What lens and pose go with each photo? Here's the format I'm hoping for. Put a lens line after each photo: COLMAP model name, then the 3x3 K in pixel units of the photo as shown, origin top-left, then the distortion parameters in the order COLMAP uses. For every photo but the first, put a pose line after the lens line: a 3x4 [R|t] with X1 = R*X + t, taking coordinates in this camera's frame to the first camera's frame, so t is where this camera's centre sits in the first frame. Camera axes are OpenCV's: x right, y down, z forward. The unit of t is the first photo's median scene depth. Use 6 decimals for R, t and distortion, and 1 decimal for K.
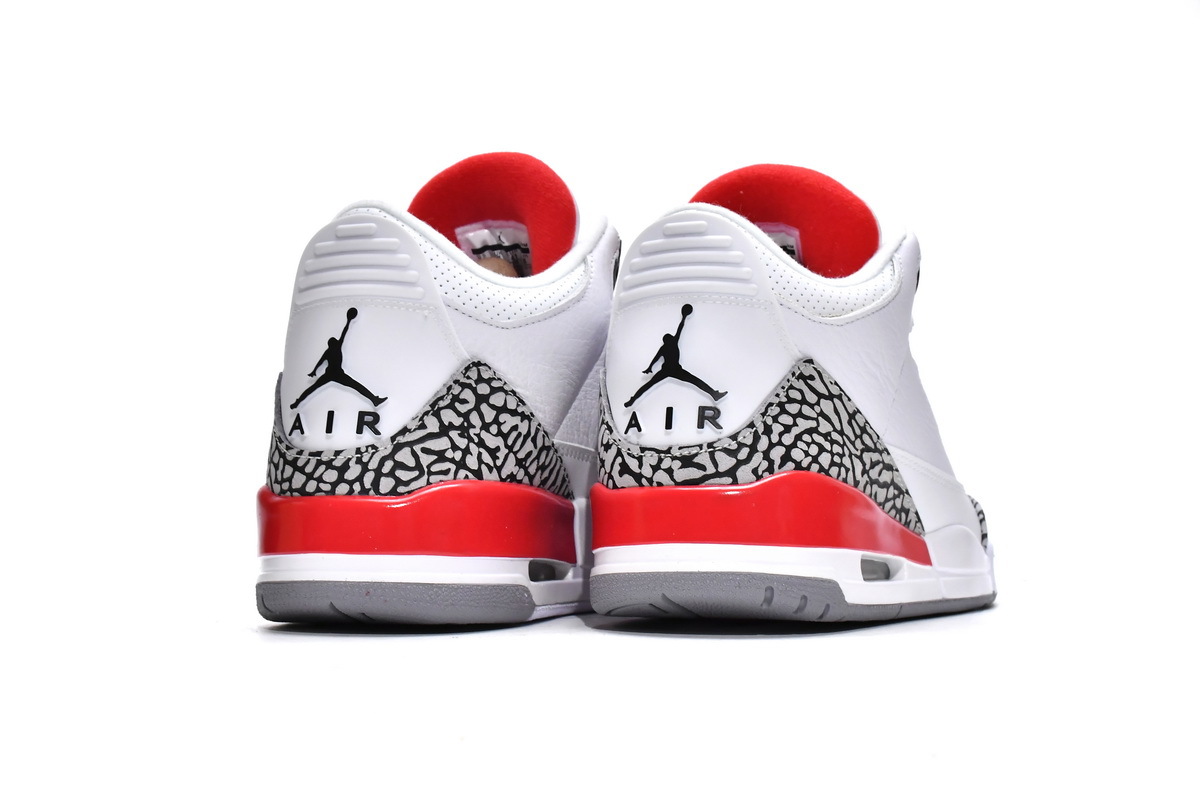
lens RADIAL K [[1589.4, 0, 600.0], [0, 1589.4, 400.0], [0, 0, 1]] dist [0.005290, 0.002316]
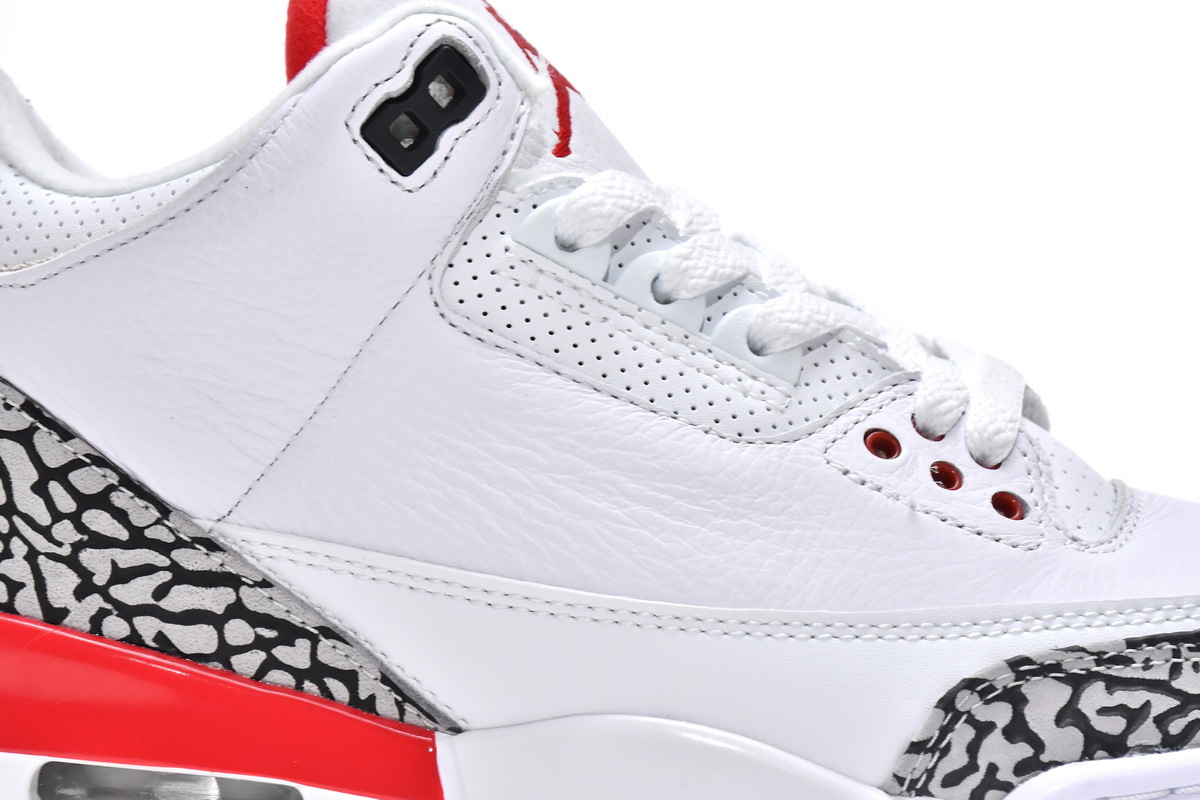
lens RADIAL K [[3718.6, 0, 600.0], [0, 3718.6, 400.0], [0, 0, 1]] dist [0.001444, -1.417167]
pose [[0.391262, 0.000972, -0.920279, 1.282963], [0.060667, 0.997797, 0.026846, -0.032917], [0.918278, -0.066334, 0.390341, 0.728987]]
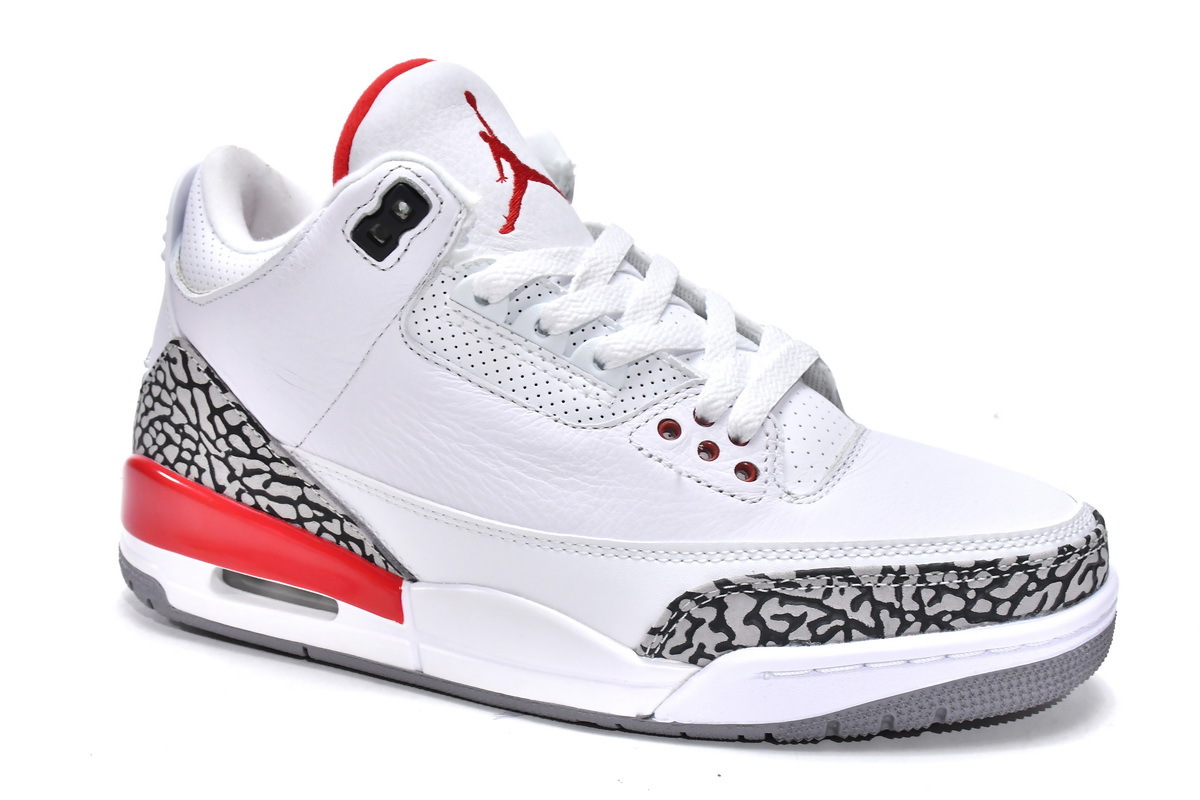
lens RADIAL K [[1589.4, 0, 600.0], [0, 1589.4, 400.0], [0, 0, 1]] dist [0.005290, 0.002316]
pose [[0.092547, 0.225938, -0.969736, 1.028339], [0.060339, 0.970853, 0.231956, -0.185963], [0.993878, -0.079979, 0.076217, 1.163639]]
